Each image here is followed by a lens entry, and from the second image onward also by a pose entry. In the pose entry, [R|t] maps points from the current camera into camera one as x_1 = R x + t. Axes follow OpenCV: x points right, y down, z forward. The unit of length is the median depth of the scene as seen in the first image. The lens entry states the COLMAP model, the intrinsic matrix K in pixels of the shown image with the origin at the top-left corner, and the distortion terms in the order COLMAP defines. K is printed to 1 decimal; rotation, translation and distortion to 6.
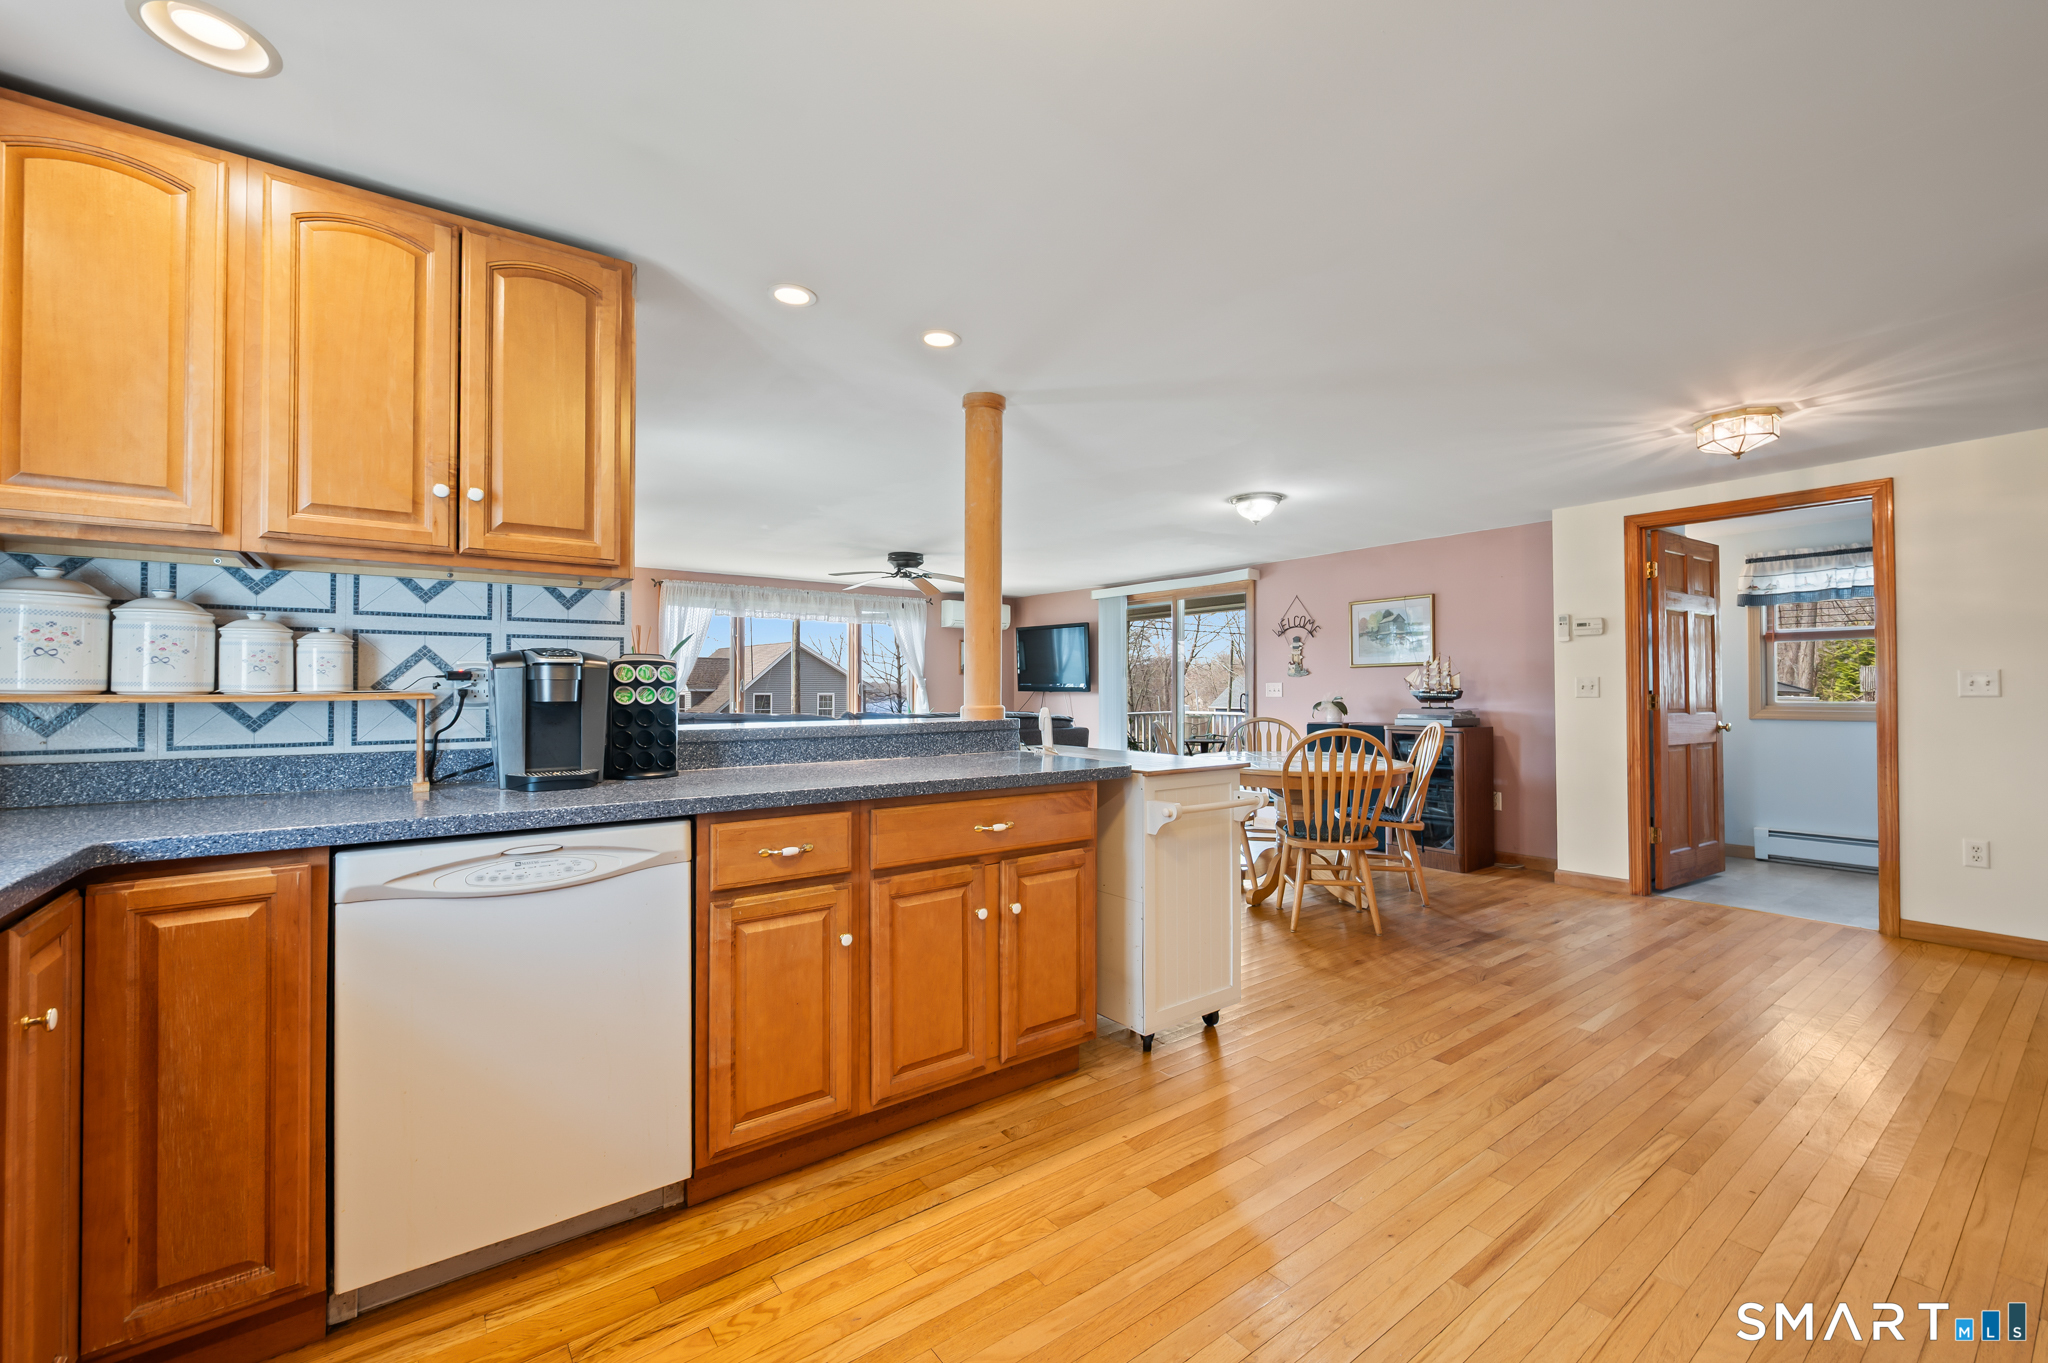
lens RADIAL K [[828.5, 0, 1021.1], [0, 828.5, 677.2], [0, 0, 1]] dist [-0.001082, -0.000101]
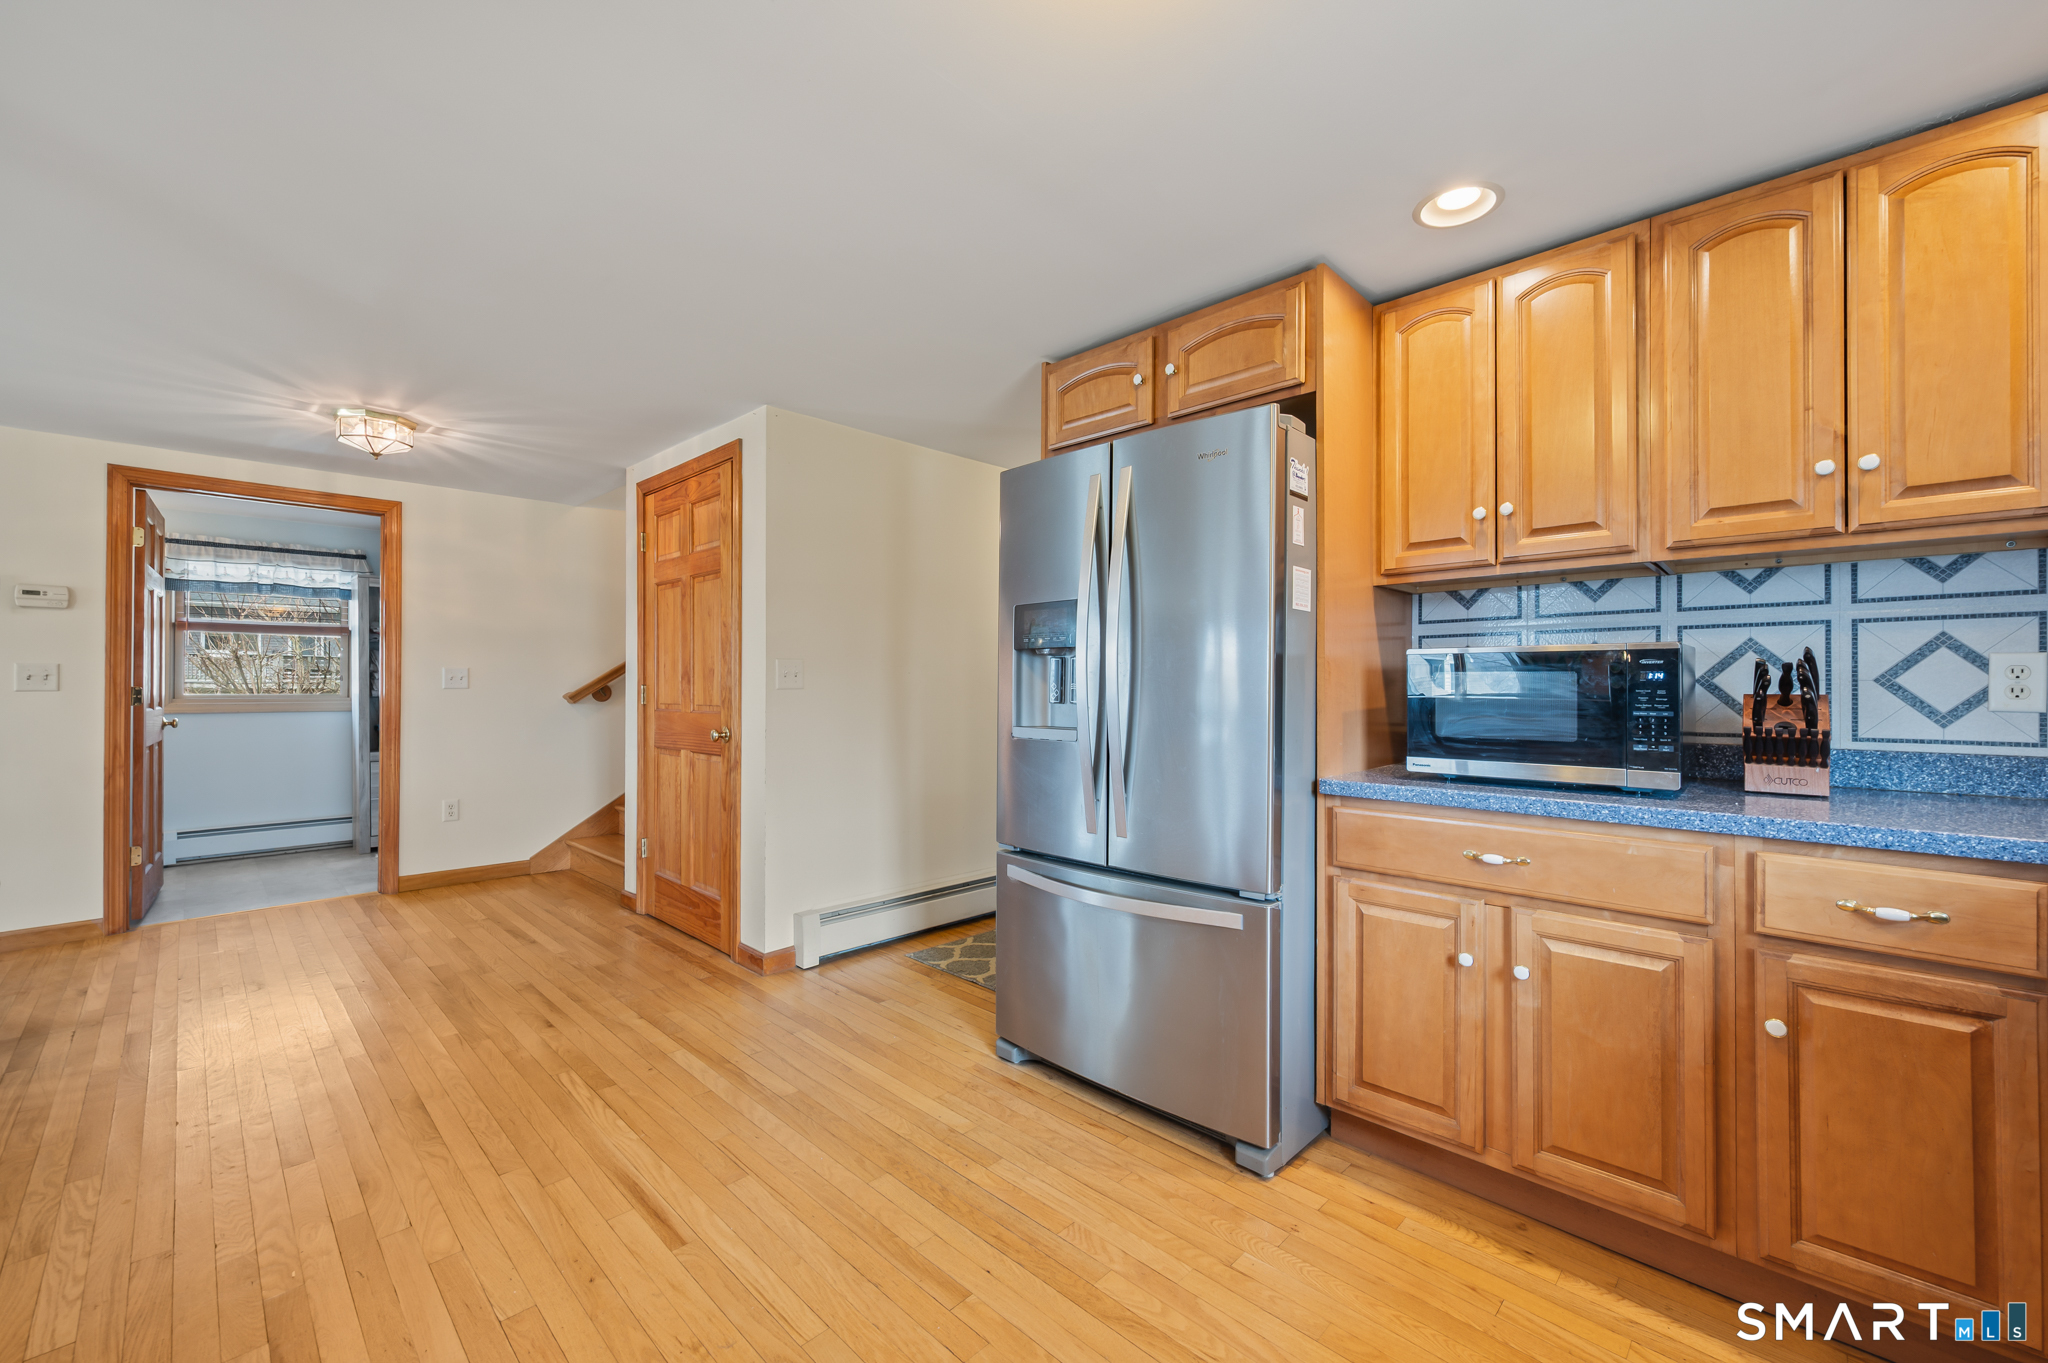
lens RADIAL K [[828.5, 0, 1021.1], [0, 828.5, 677.2], [0, 0, 1]] dist [-0.001082, -0.000101]
pose [[-0.152702, 0.009929, 0.988222, -0.256494], [-0.019660, 0.999721, -0.013082, 0.005960], [-0.988077, -0.021426, -0.152464, 0.328311]]
